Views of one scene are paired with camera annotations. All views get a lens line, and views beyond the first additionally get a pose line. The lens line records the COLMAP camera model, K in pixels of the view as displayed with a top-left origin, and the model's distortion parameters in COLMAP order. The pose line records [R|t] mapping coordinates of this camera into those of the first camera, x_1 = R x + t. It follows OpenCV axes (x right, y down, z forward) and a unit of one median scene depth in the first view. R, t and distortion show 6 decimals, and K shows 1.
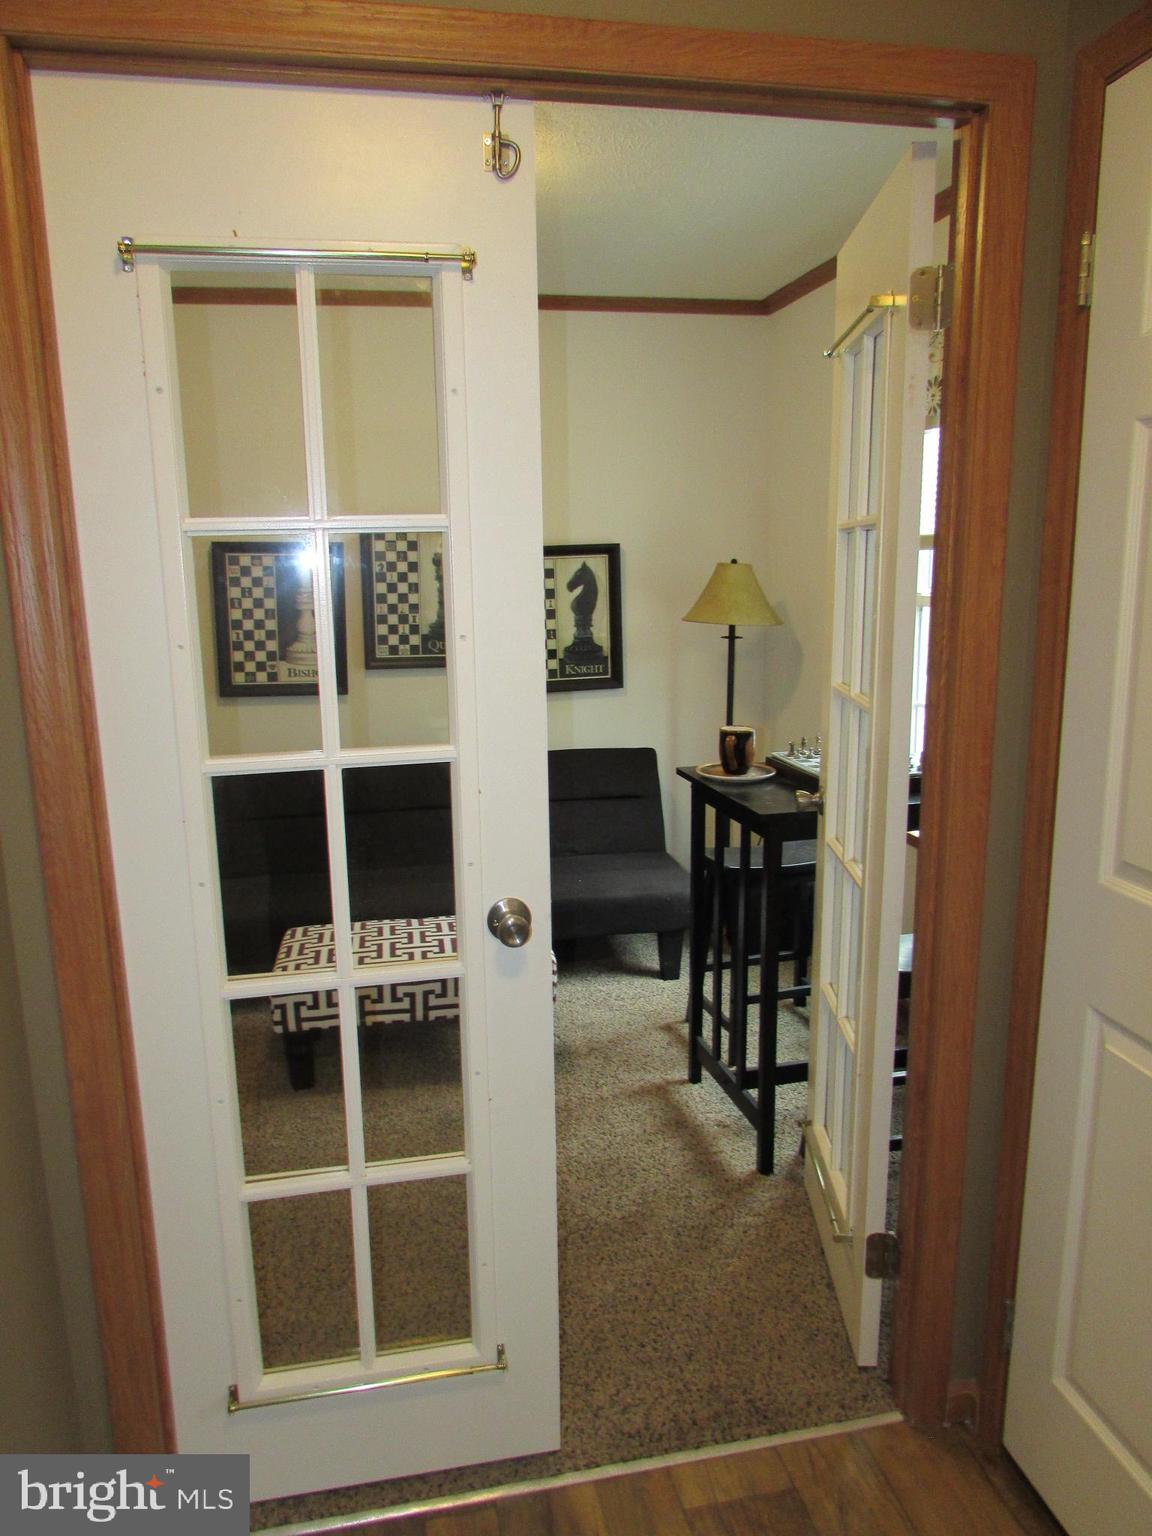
lens RADIAL K [[1098.5, 0, 575.7], [0, 1098.5, 757.2], [0, 0, 1]] dist [0.000069, 0.005178]
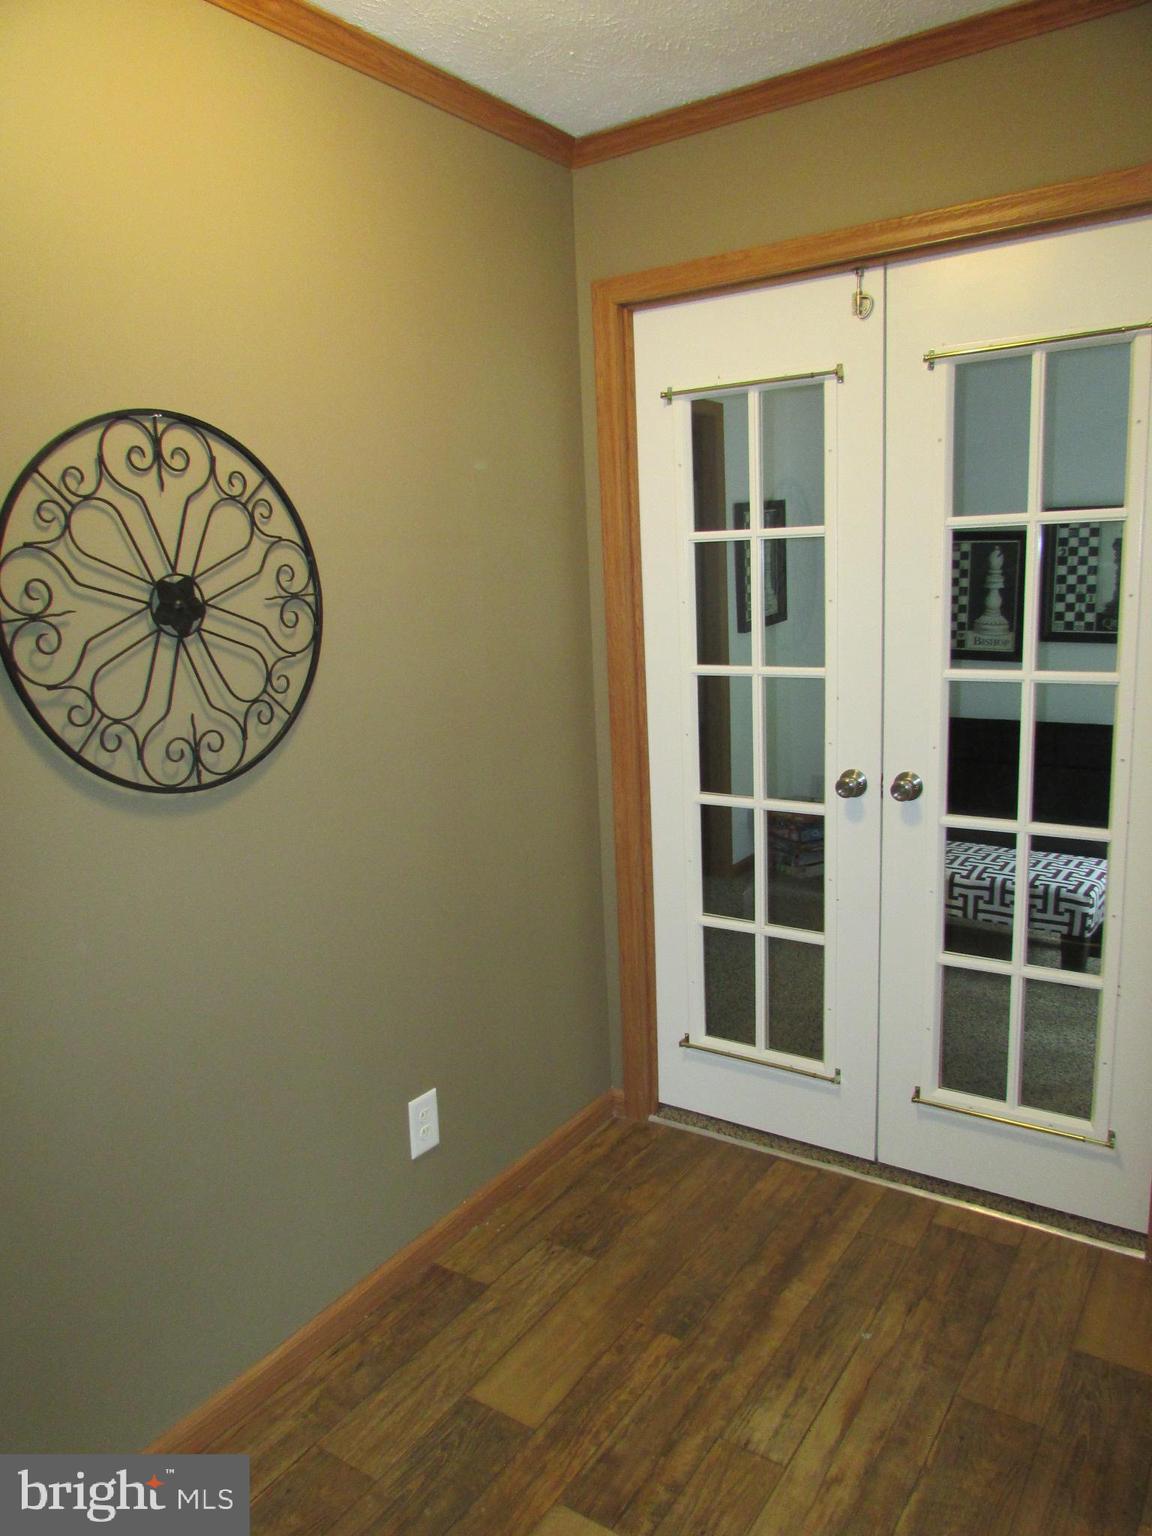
lens RADIAL K [[1104.8, 0, 576.0], [0, 1104.8, 768.0], [0, 0, 1]] dist [-0.005042, -0.002582]
pose [[0.690036, 0.131181, -0.711788, 0.316279], [-0.113249, 0.990894, 0.072832, 0.022490], [0.714860, 0.030353, 0.698608, -0.150732]]
